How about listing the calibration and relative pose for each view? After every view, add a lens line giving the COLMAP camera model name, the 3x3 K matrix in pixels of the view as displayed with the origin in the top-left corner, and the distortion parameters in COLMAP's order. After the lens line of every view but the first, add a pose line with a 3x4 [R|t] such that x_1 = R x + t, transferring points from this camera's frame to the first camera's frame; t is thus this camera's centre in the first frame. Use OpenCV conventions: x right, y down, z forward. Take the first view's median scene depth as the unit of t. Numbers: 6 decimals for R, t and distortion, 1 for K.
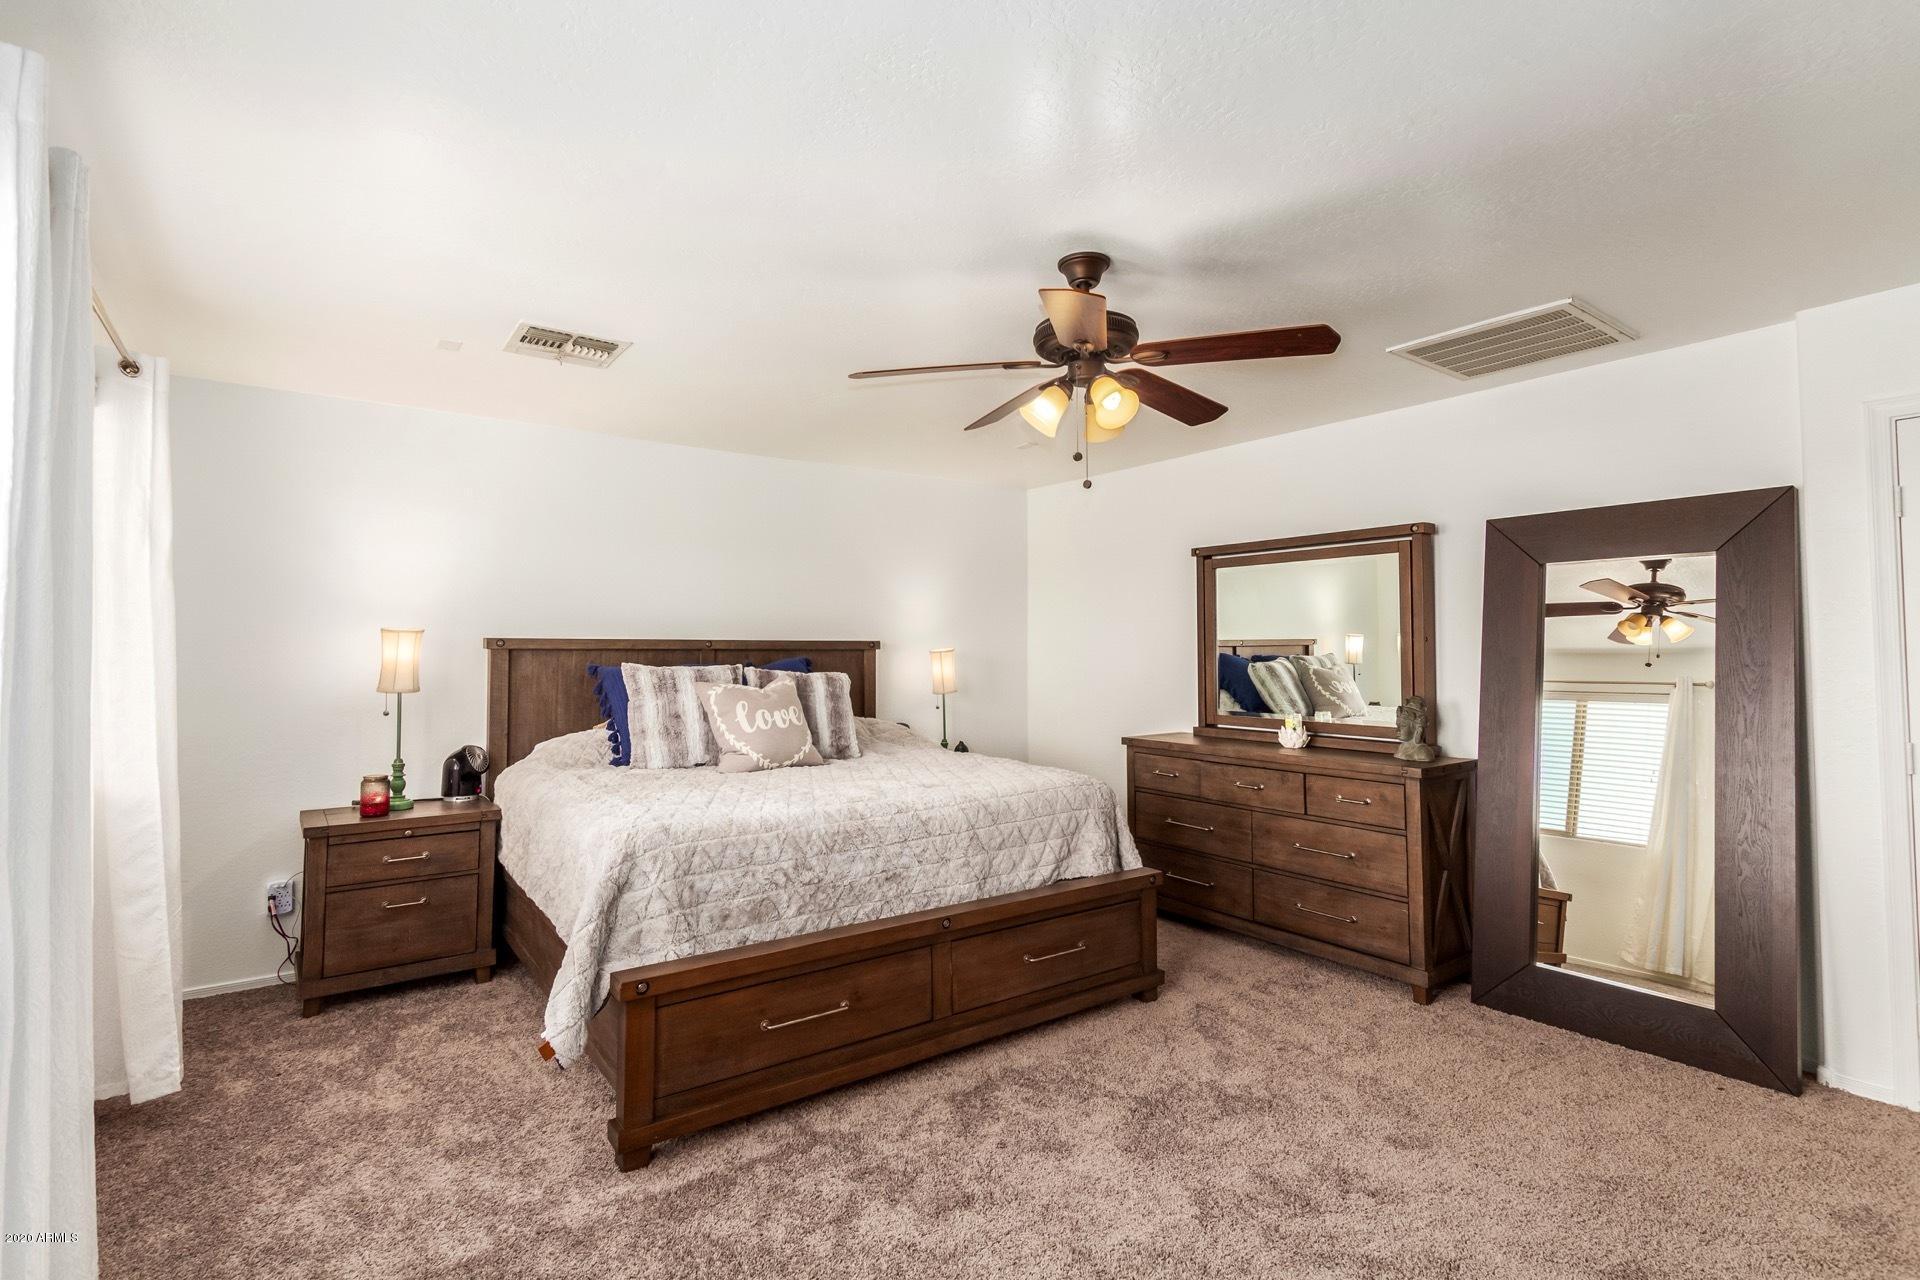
lens RADIAL K [[888.8, 0, 946.8], [0, 888.8, 637.4], [0, 0, 1]] dist [0.001116, 0.000112]
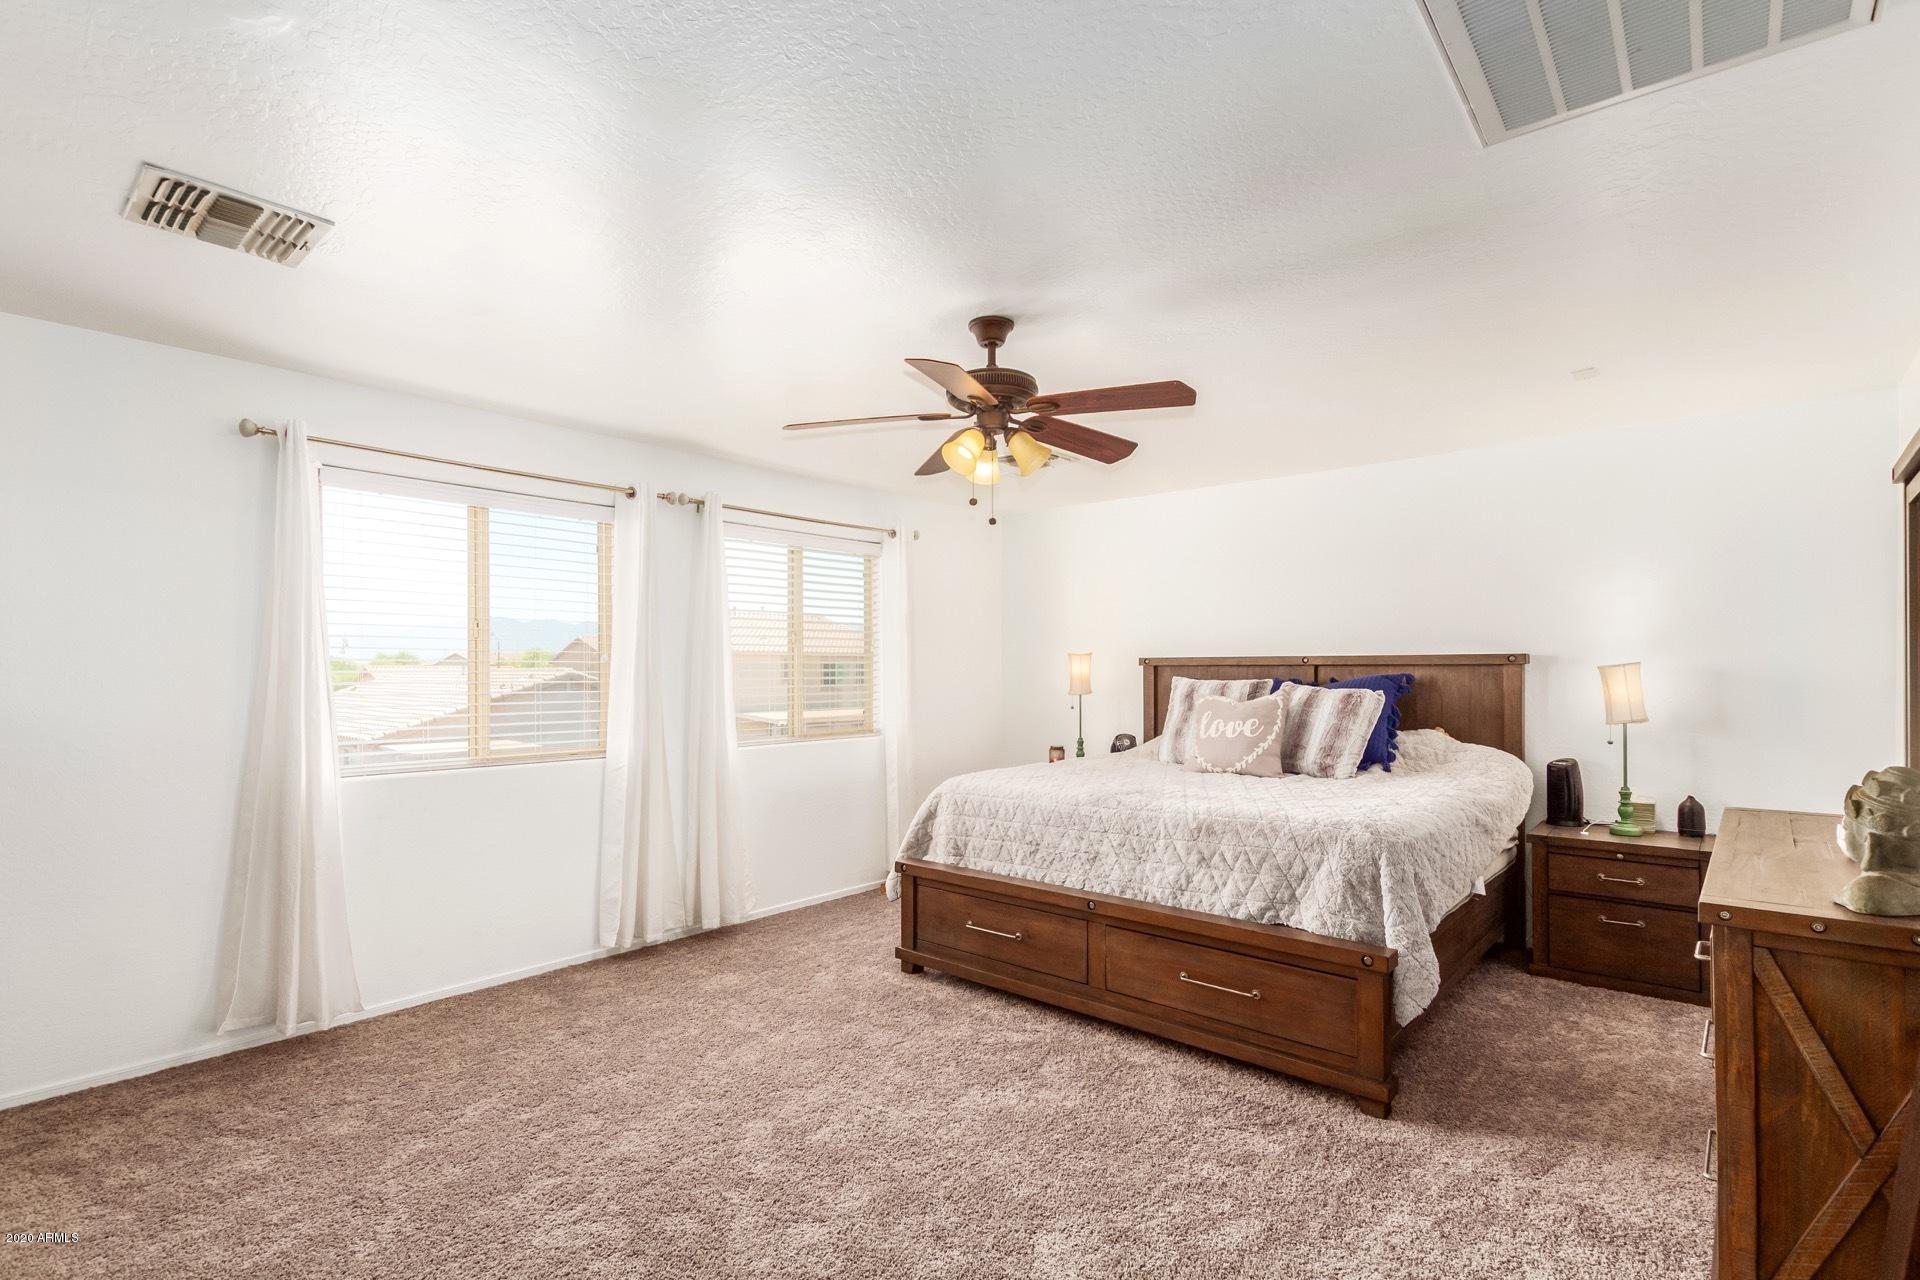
lens RADIAL K [[888.8, 0, 946.8], [0, 888.8, 655.8], [0, 0, 1]] dist [0.001116, 0.000112]
pose [[0.245537, -0.013588, -0.969292, 0.920648], [0.018833, 0.999780, -0.009245, 0.006065], [0.969204, -0.015985, 0.245739, 0.465990]]
